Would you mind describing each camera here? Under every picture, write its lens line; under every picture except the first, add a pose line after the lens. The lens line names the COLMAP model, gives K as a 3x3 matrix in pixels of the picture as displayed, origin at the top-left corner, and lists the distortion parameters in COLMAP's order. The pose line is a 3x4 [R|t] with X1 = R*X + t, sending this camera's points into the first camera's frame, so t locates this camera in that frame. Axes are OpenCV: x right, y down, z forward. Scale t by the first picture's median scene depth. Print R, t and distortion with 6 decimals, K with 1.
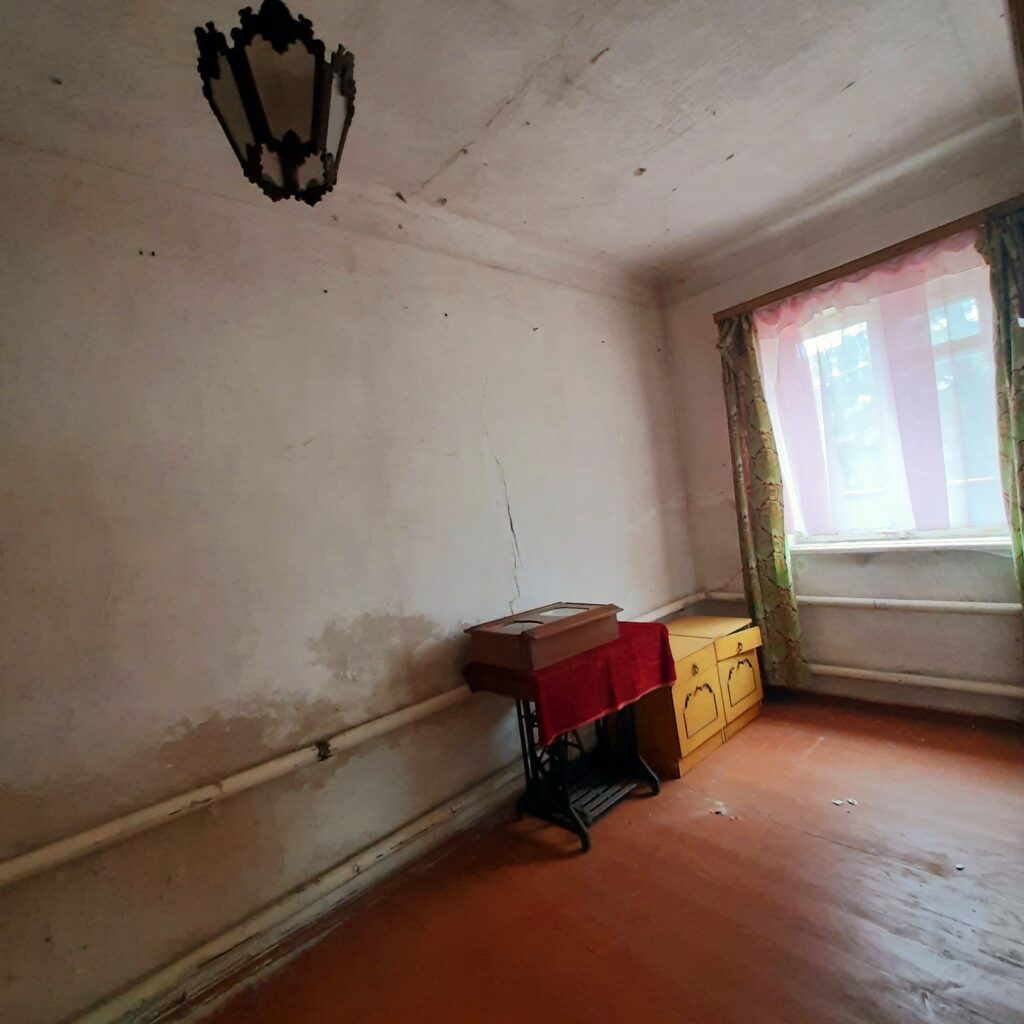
lens RADIAL K [[557.3, 0, 517.9], [0, 557.3, 512.3], [0, 0, 1]] dist [0.007011, -0.002964]
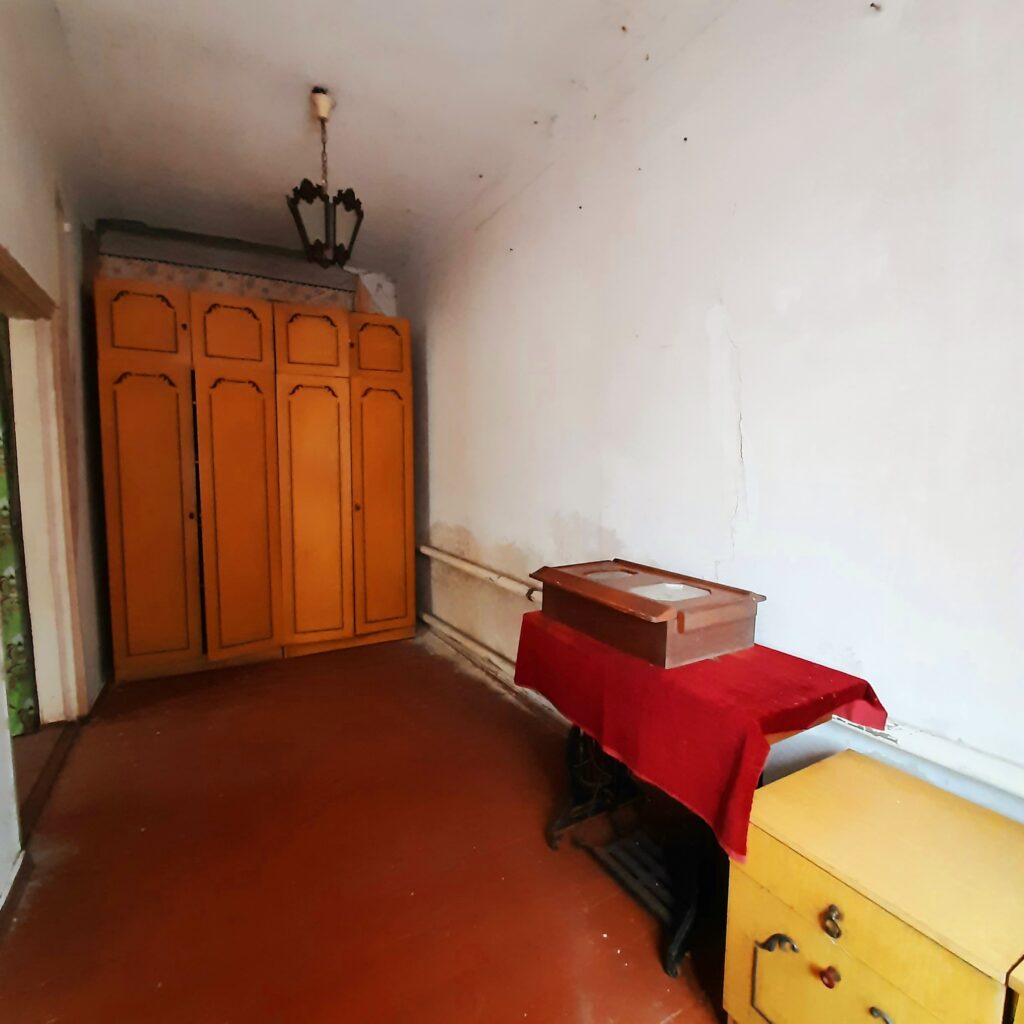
lens RADIAL K [[557.3, 0, 517.9], [0, 557.3, 512.3], [0, 0, 1]] dist [0.007011, -0.002964]
pose [[-0.250970, 0.209438, -0.945066, 0.753844], [0.041943, 0.977749, 0.205542, -0.049608], [0.967086, 0.011946, -0.254170, 1.063555]]
